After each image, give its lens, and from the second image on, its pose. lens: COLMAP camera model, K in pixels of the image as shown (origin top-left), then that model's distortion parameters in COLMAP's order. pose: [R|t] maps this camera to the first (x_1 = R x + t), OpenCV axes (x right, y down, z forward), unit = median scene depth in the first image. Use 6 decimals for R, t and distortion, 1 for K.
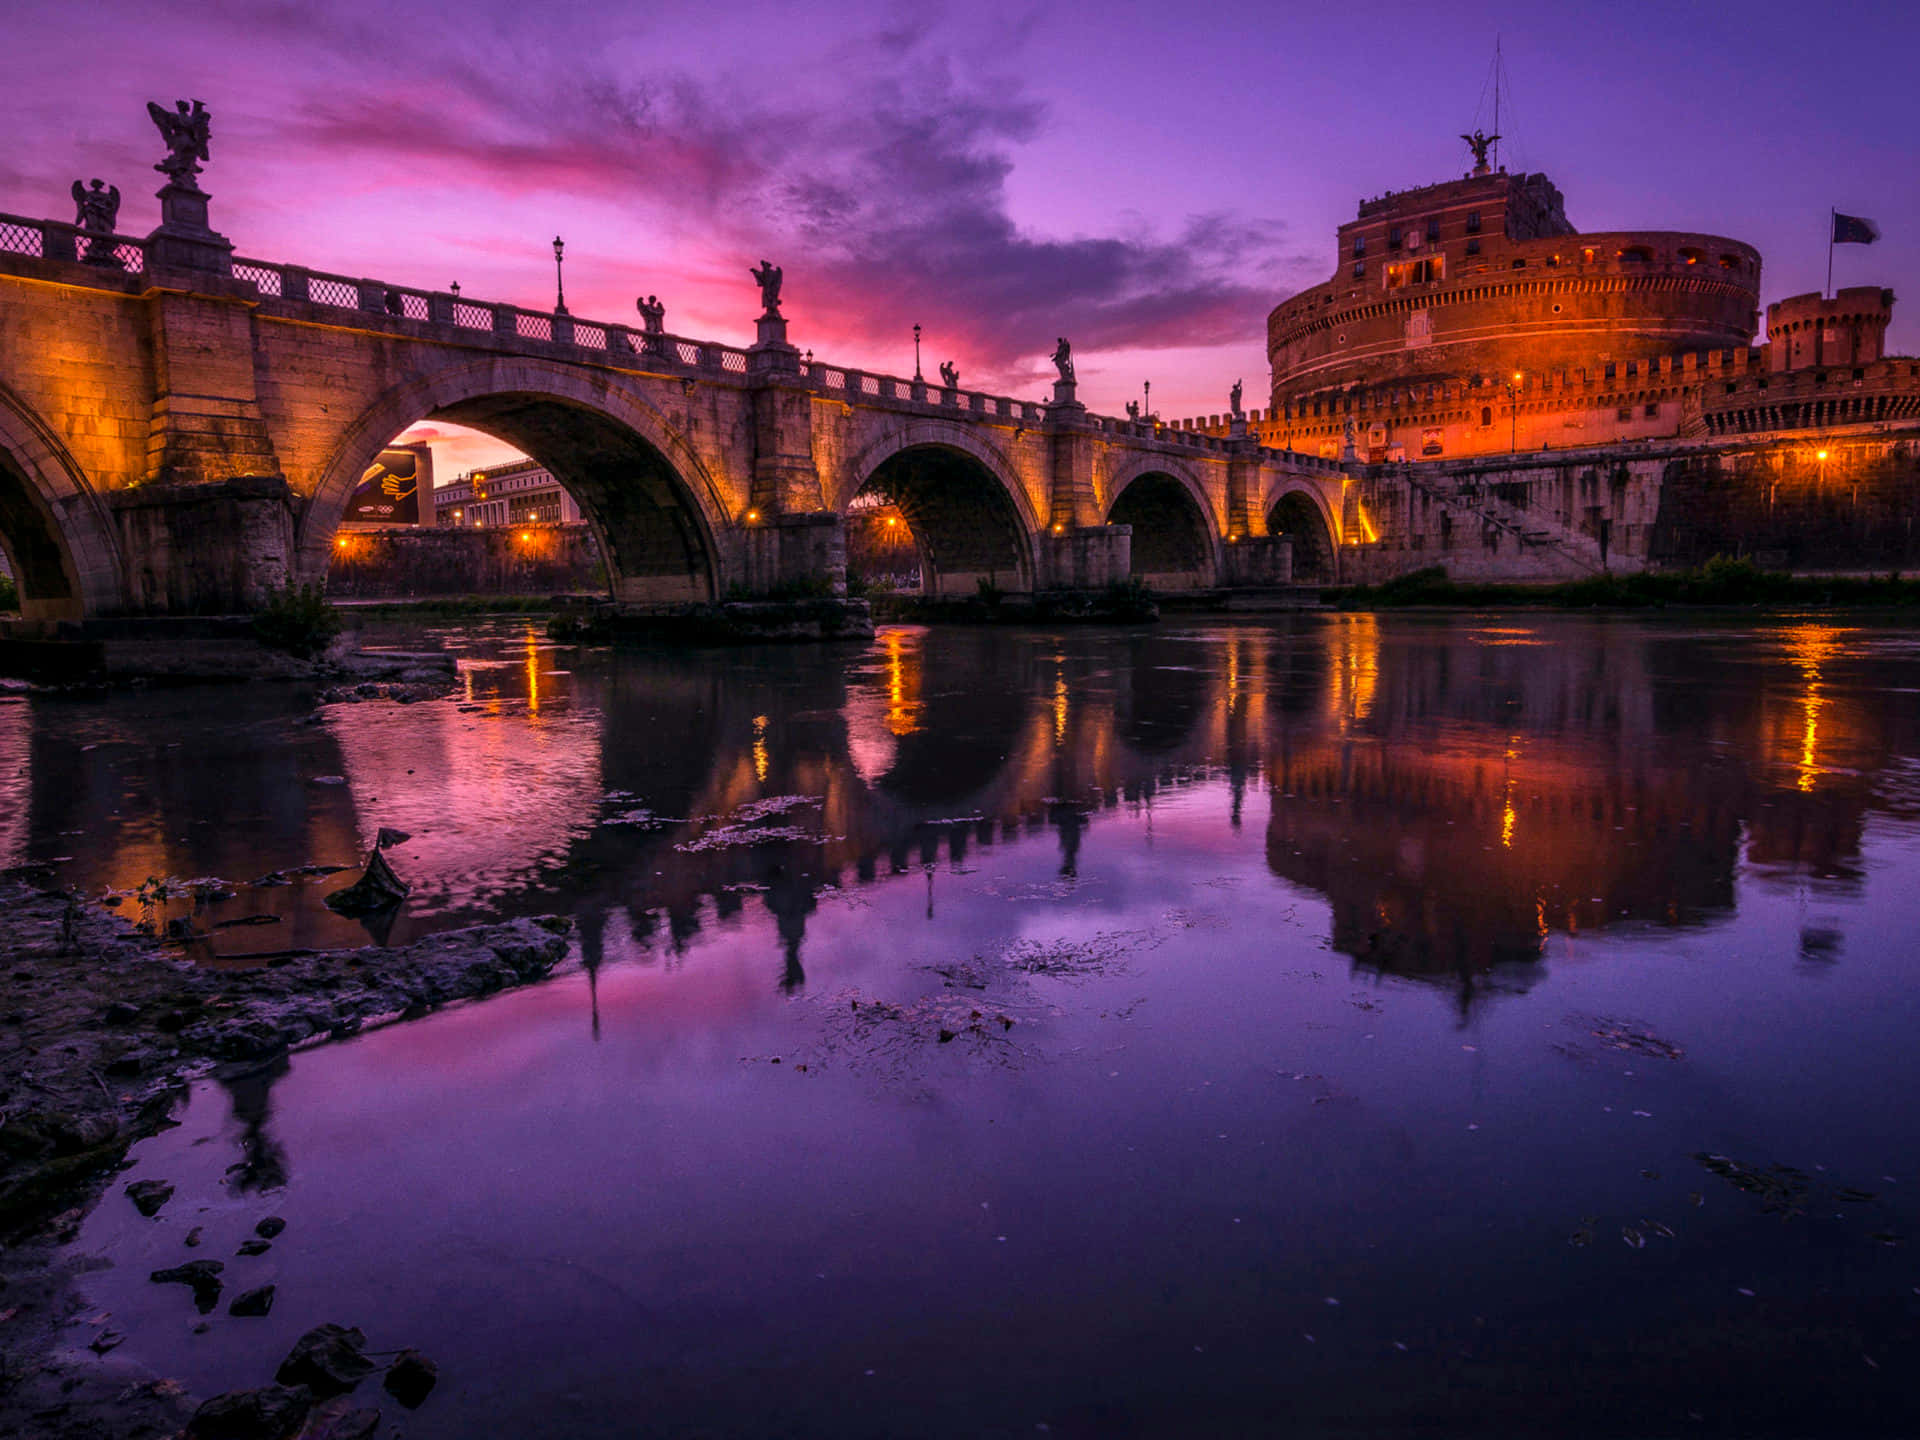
lens RADIAL K [[1069.3, 0, 974.6], [0, 1069.3, 699.3], [0, 0, 1]] dist [-0.005777, -0.000067]
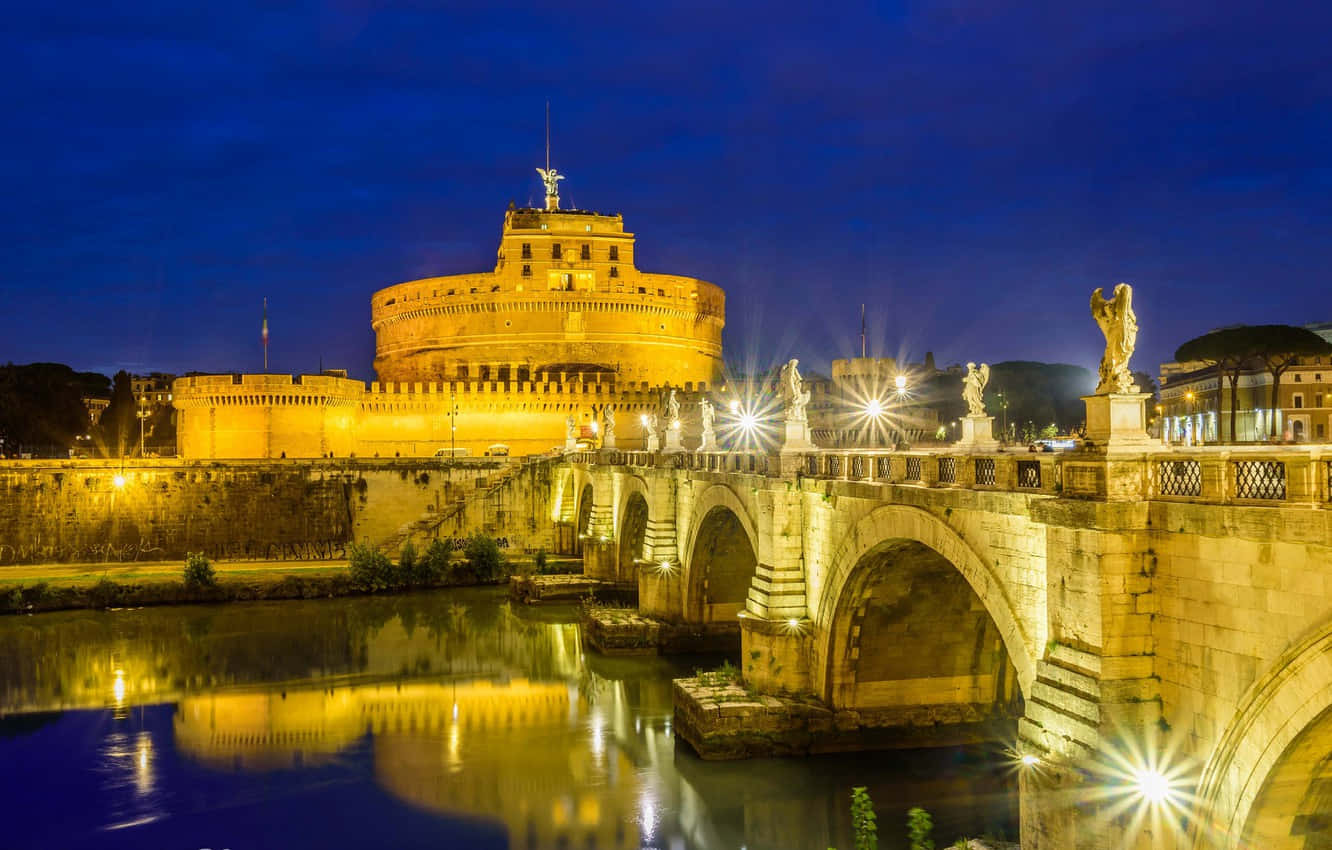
lens RADIAL K [[1034.5, 0, 591.1], [0, 1034.5, 426.0], [0, 0, 1]] dist [0.041669, -0.032535]
pose [[0.631873, 0.029964, 0.774493, -0.535609], [0.082465, 0.990981, -0.105619, -0.117729], [-0.770673, 0.130606, 0.623703, 0.285155]]
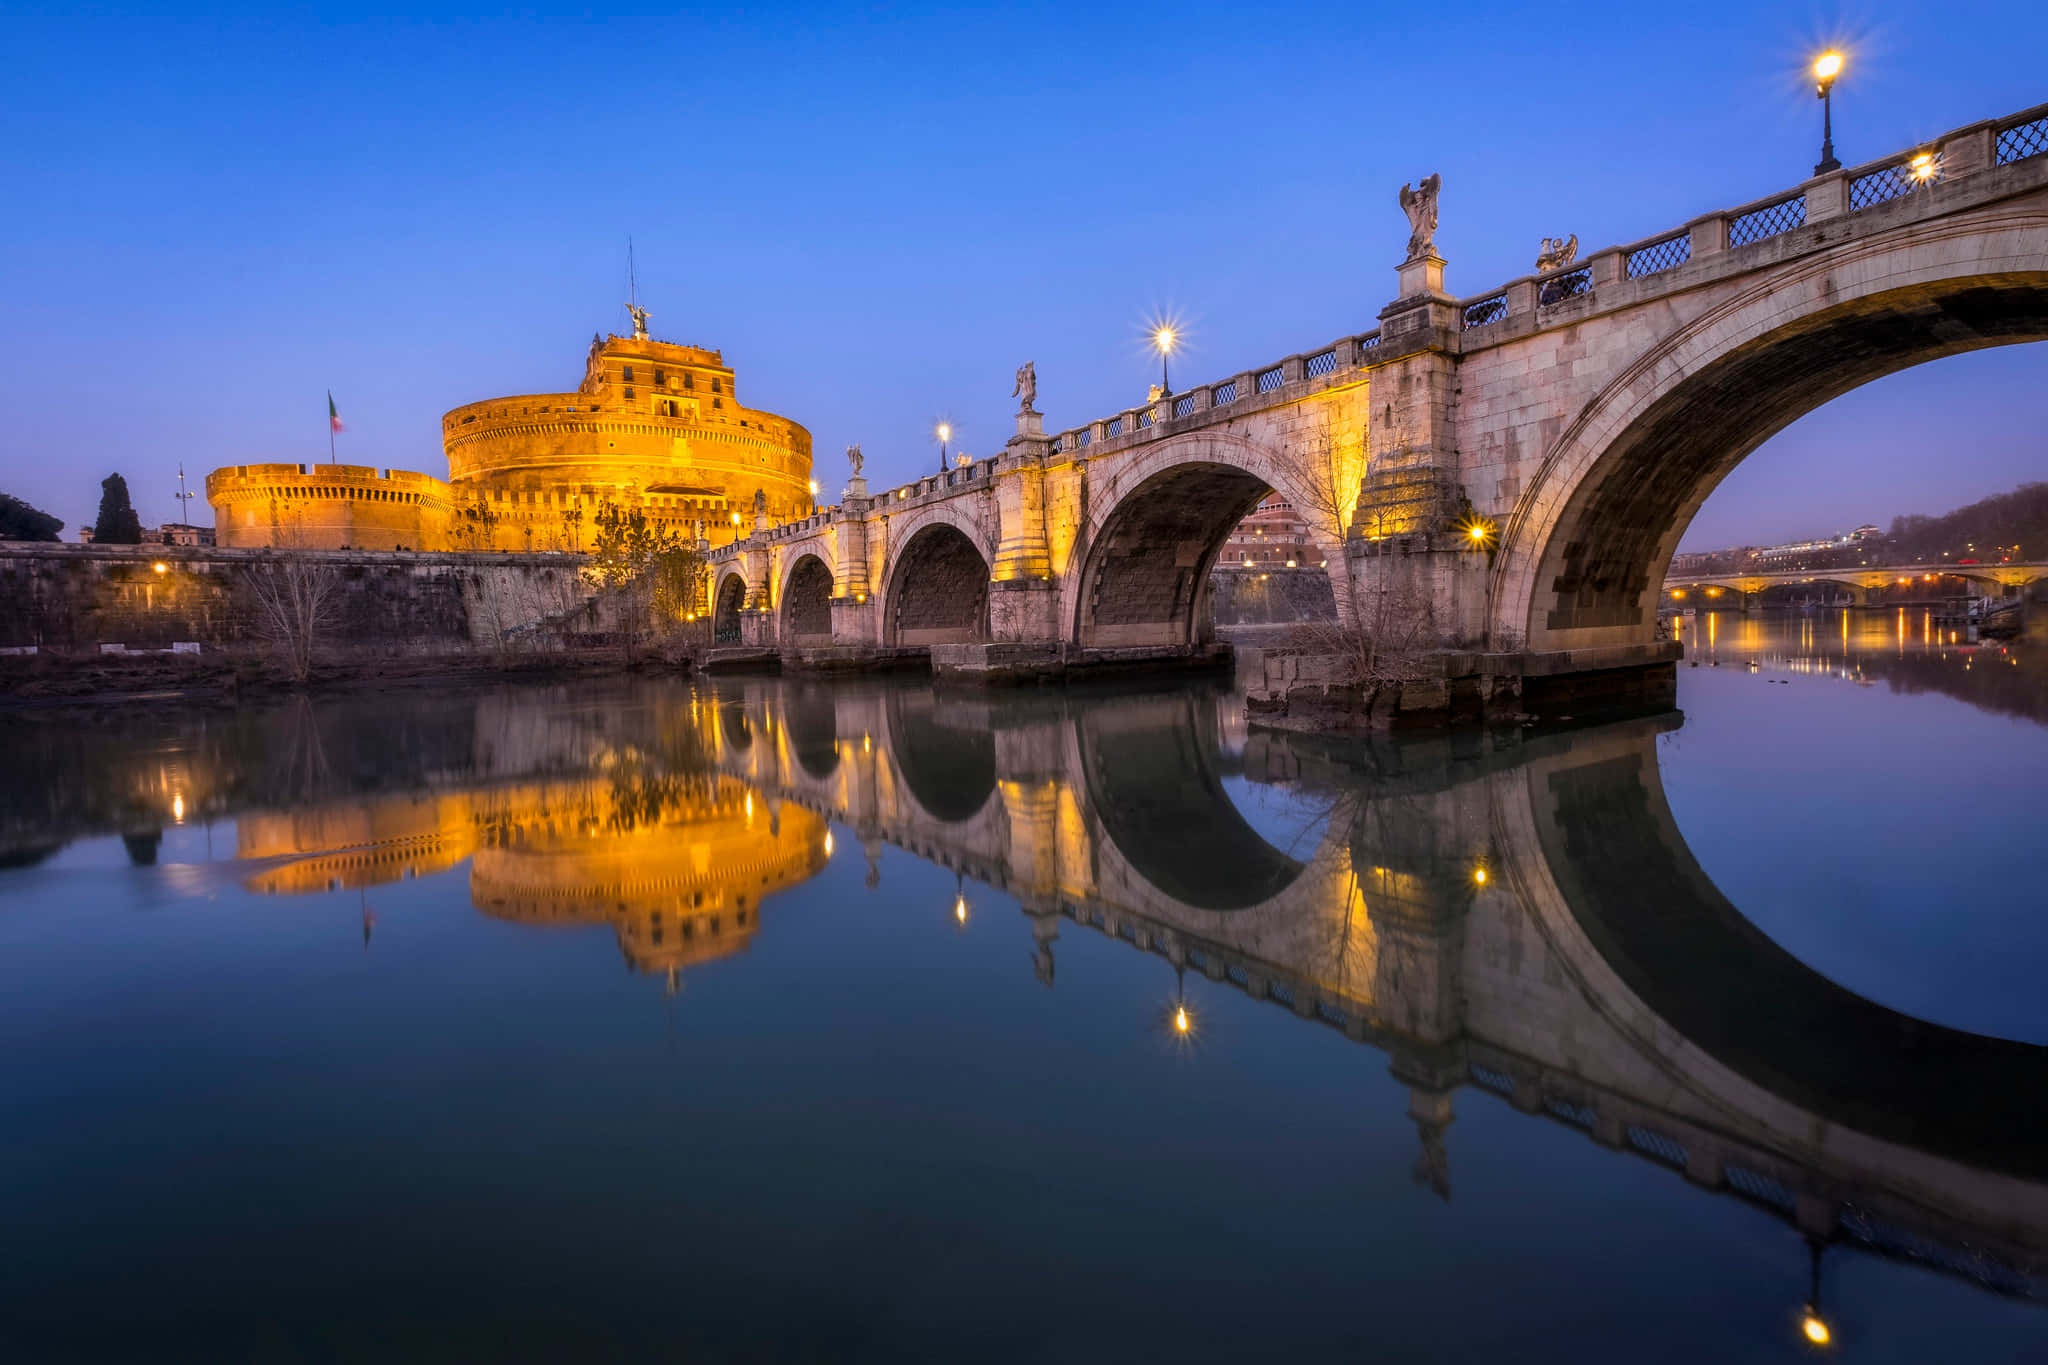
lens RADIAL K [[867.5, 0, 1021.0], [0, 867.5, 671.0], [0, 0, 1]] dist [0.000685, -0.001071]
pose [[0.255122, -0.043474, 0.965931, -0.556882], [0.135139, 0.990787, 0.008900, -0.040711], [-0.957418, 0.128264, 0.258647, 0.401023]]
